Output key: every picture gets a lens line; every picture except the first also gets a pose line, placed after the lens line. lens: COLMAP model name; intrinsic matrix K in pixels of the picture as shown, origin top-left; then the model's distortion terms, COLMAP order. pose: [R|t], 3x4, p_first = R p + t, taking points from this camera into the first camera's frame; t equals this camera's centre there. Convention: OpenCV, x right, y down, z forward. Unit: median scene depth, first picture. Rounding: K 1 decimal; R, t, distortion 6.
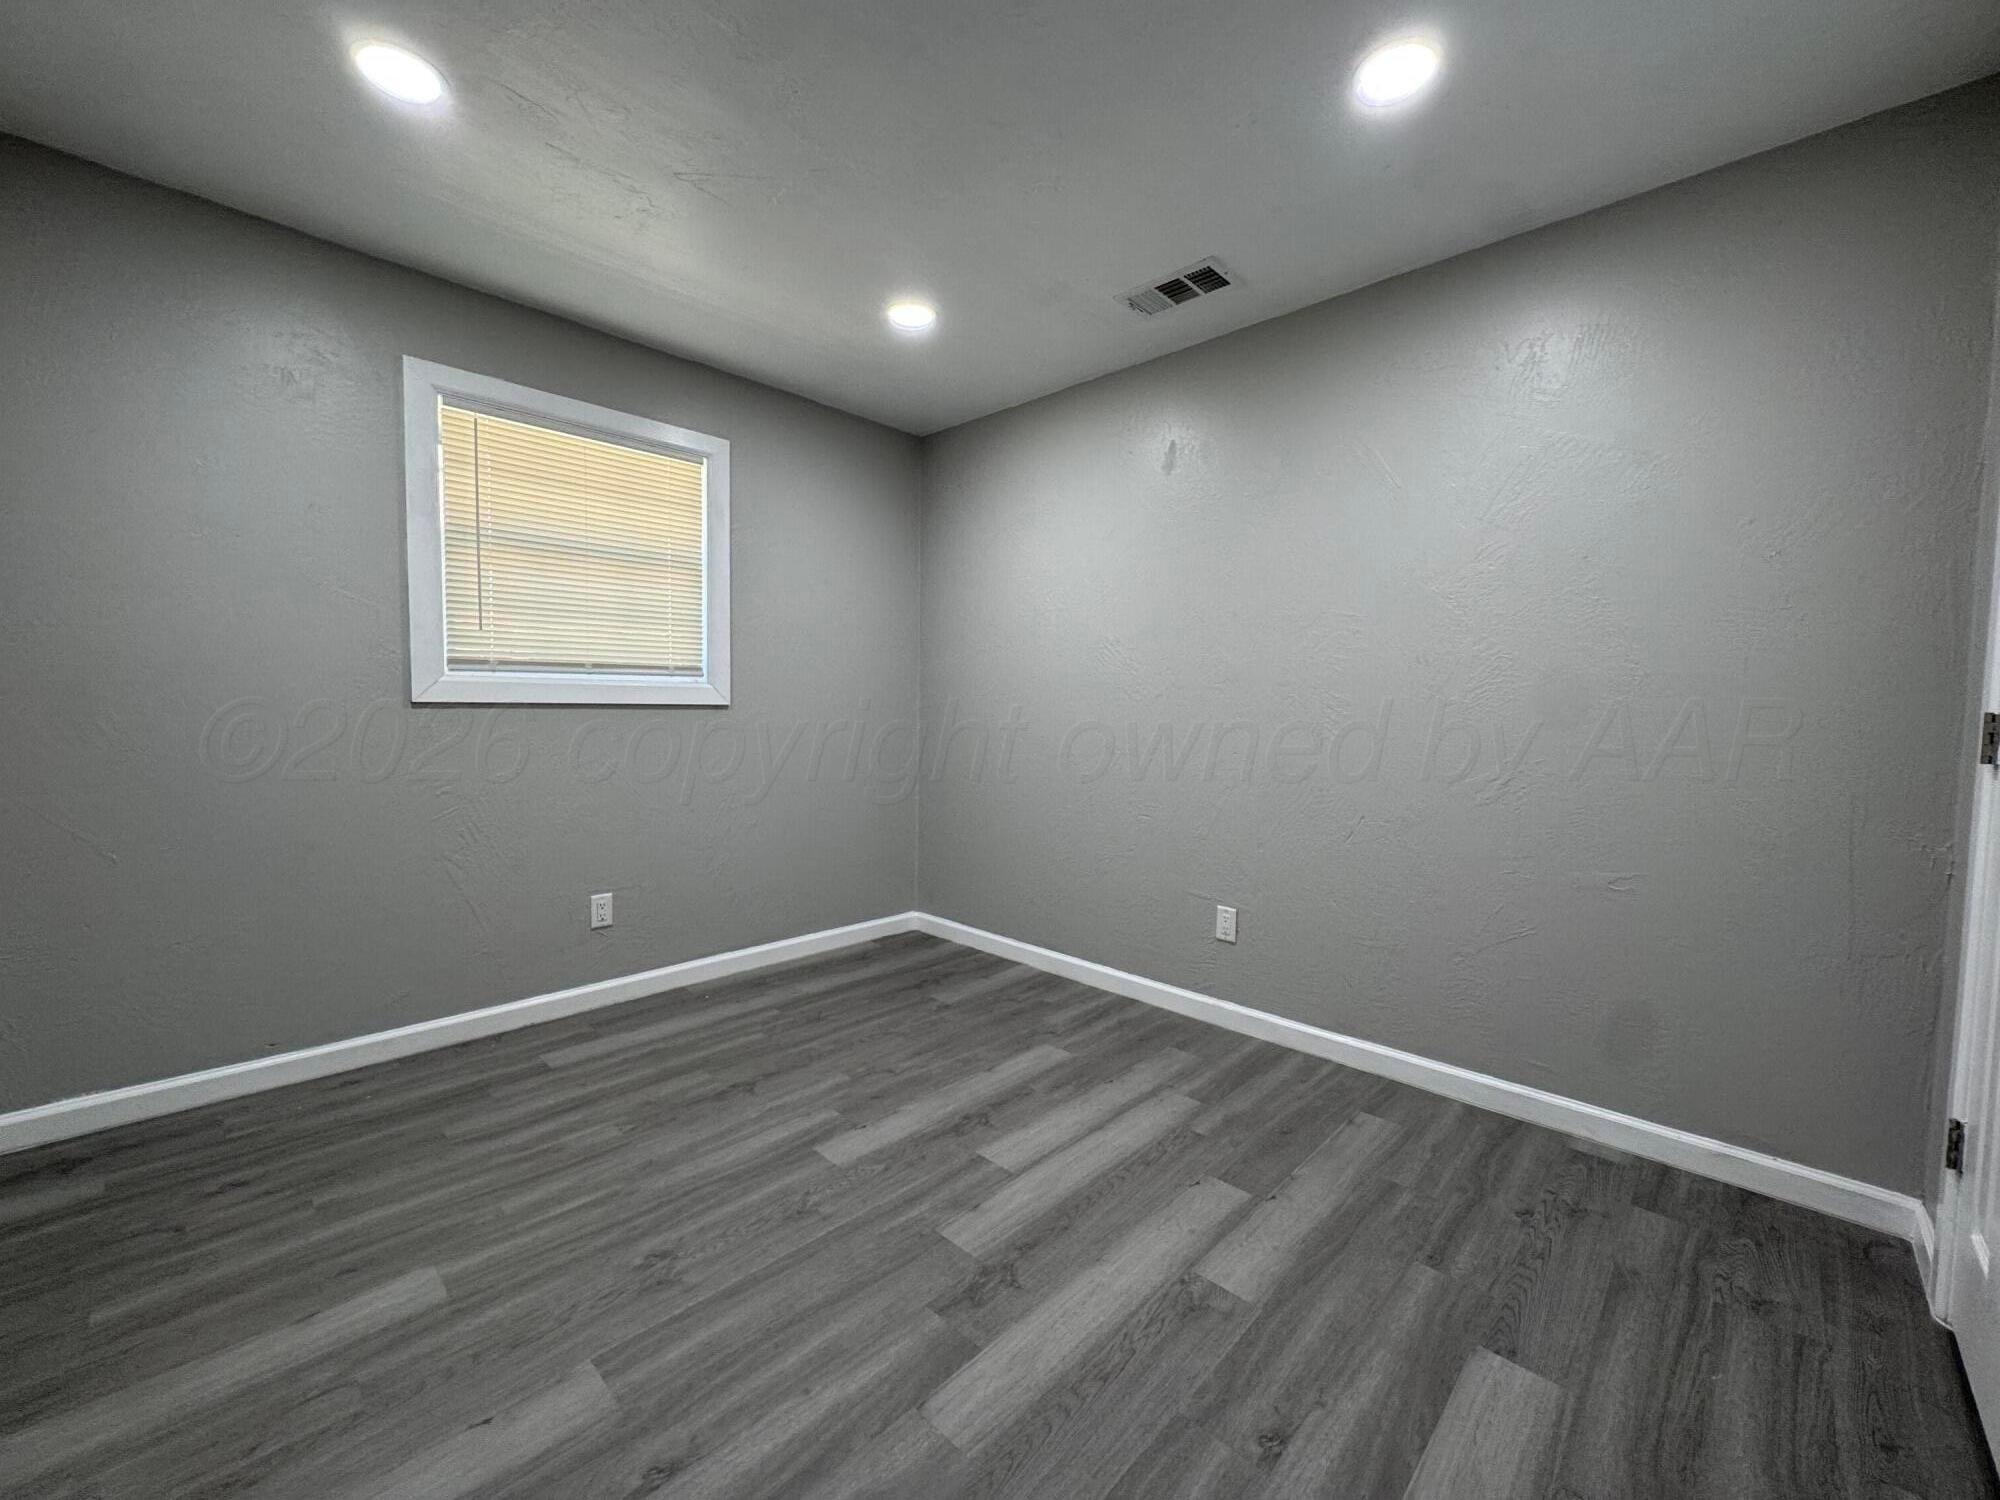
lens RADIAL K [[795.7, 0, 1002.5], [0, 795.7, 754.8], [0, 0, 1]] dist [-0.002735, -0.000071]
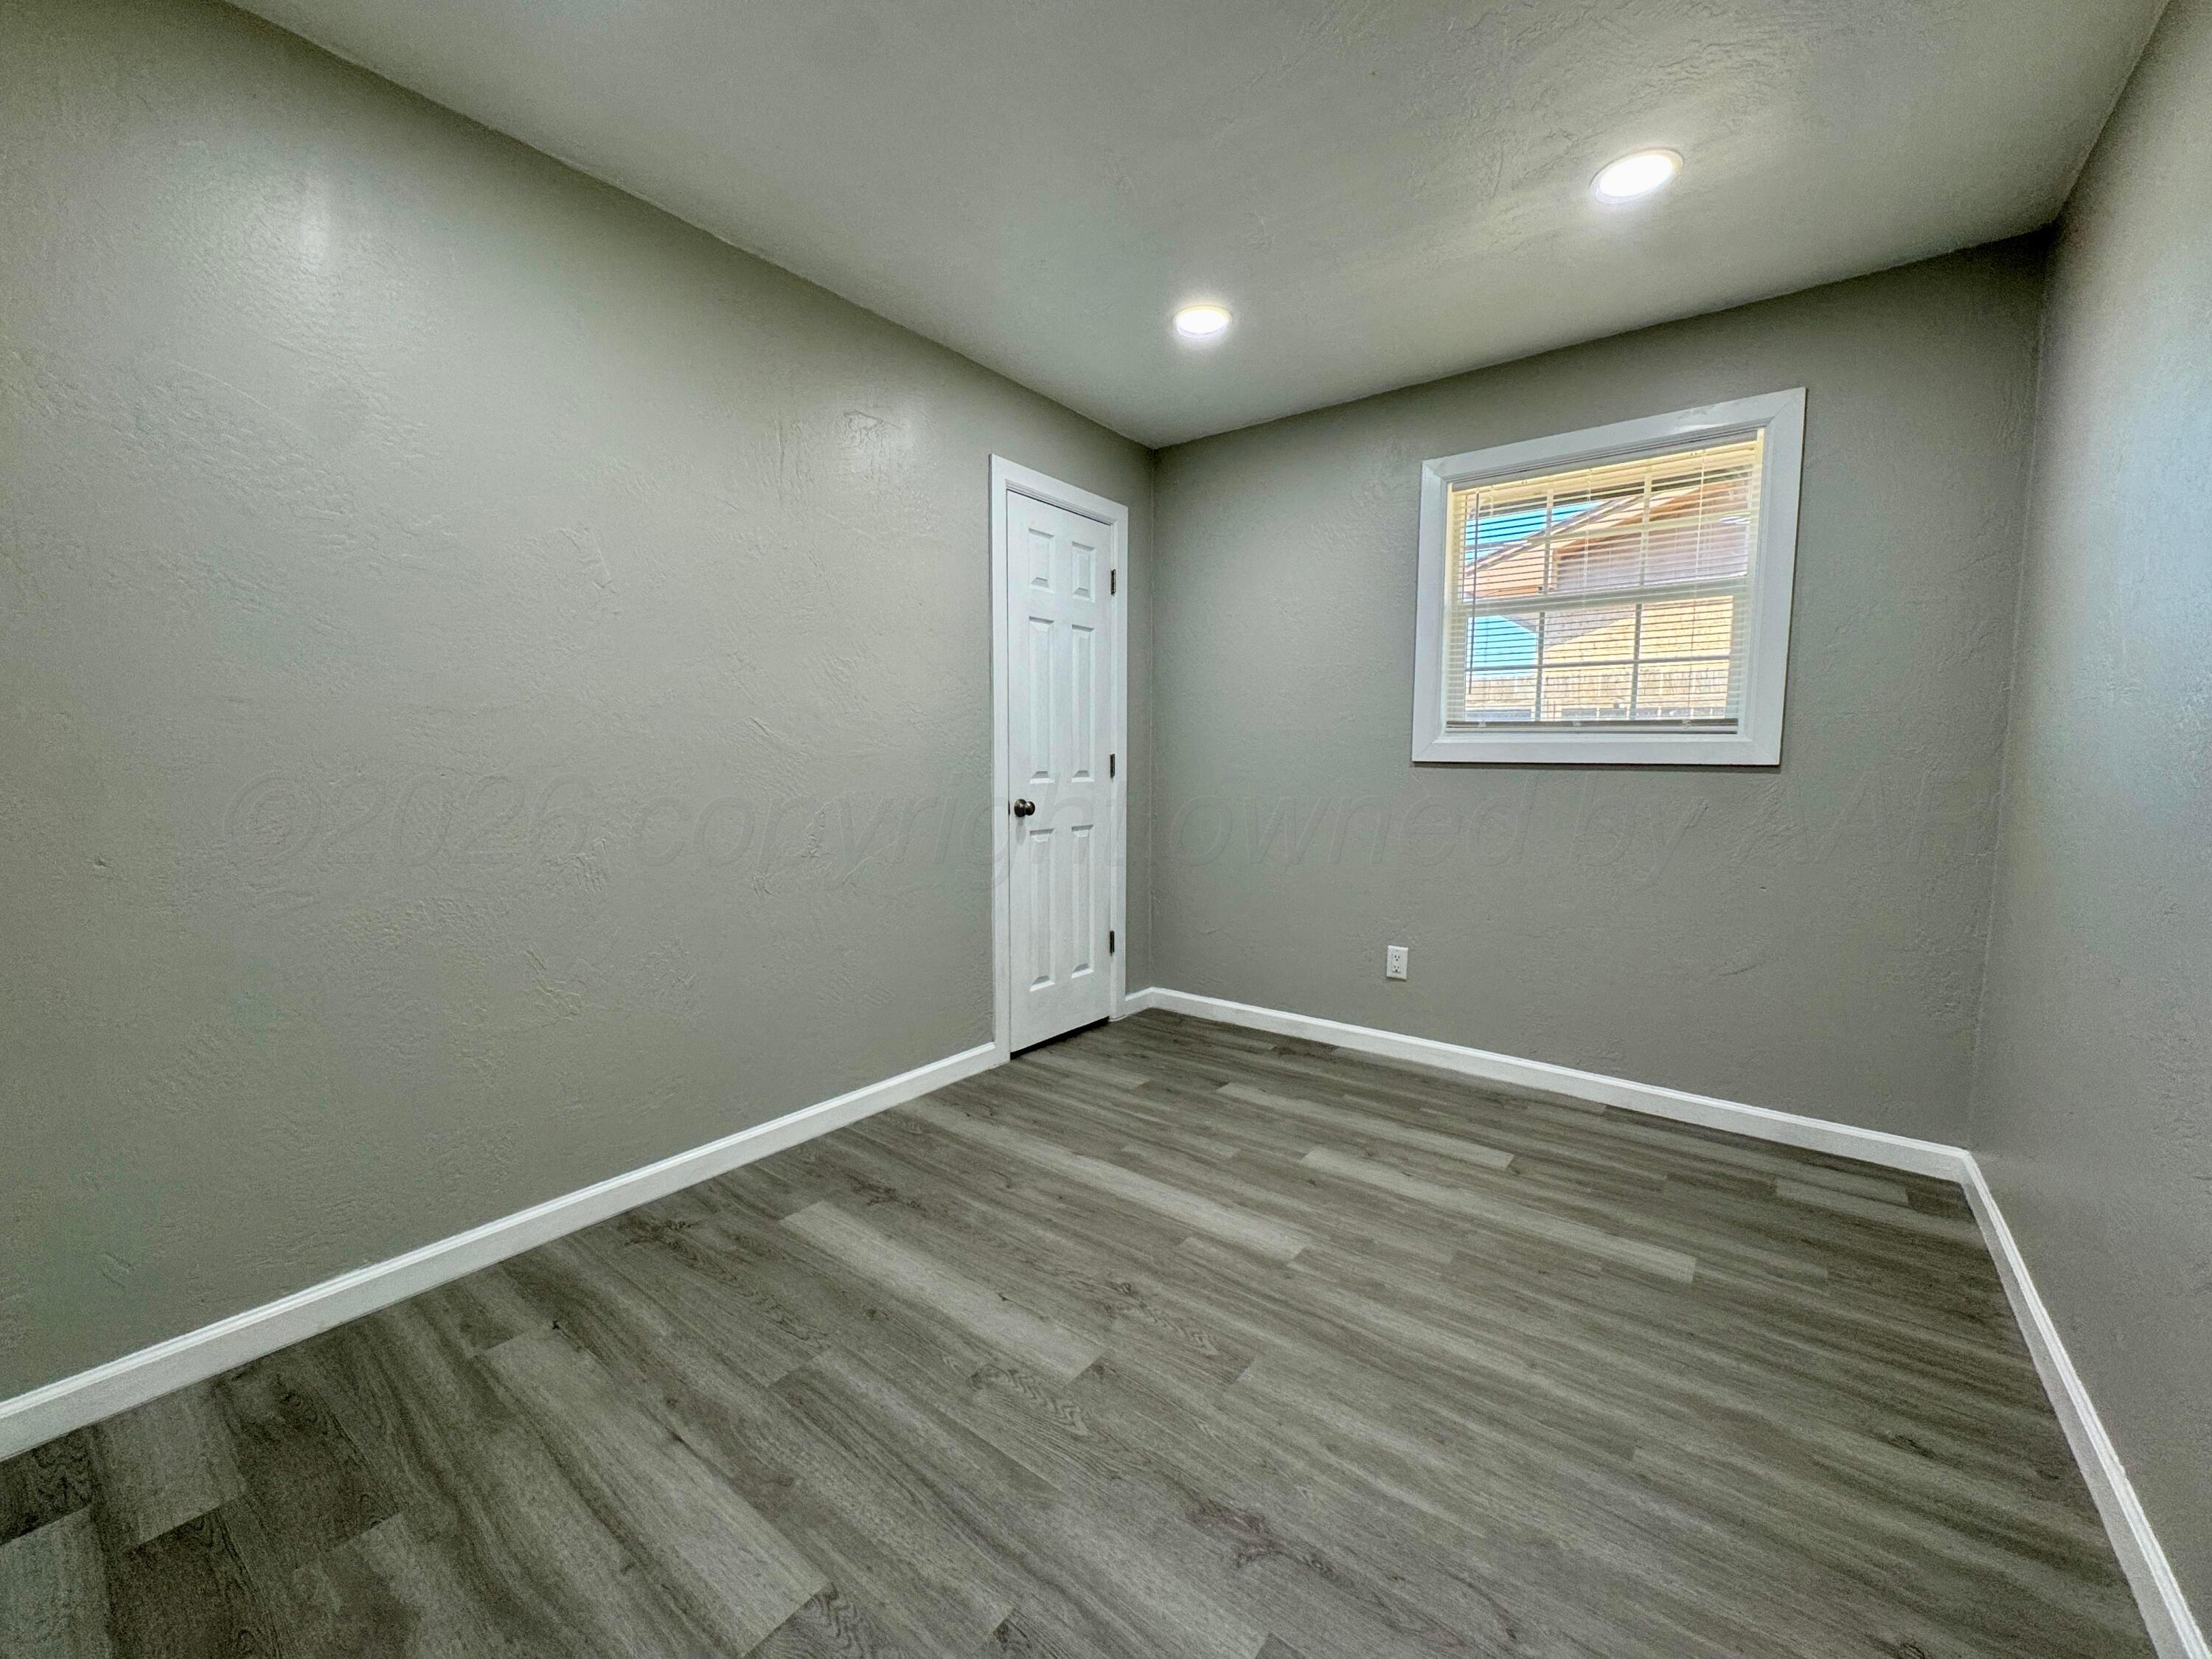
lens RADIAL K [[880.0, 0, 1112.5], [0, 880.0, 821.5], [0, 0, 1]] dist [-0.002735, -0.000071]
pose [[0.114393, 0.071232, -0.990879, 0.468508], [-0.057584, 0.996224, 0.064968, -0.036249], [0.991765, 0.049627, 0.118062, 0.399975]]
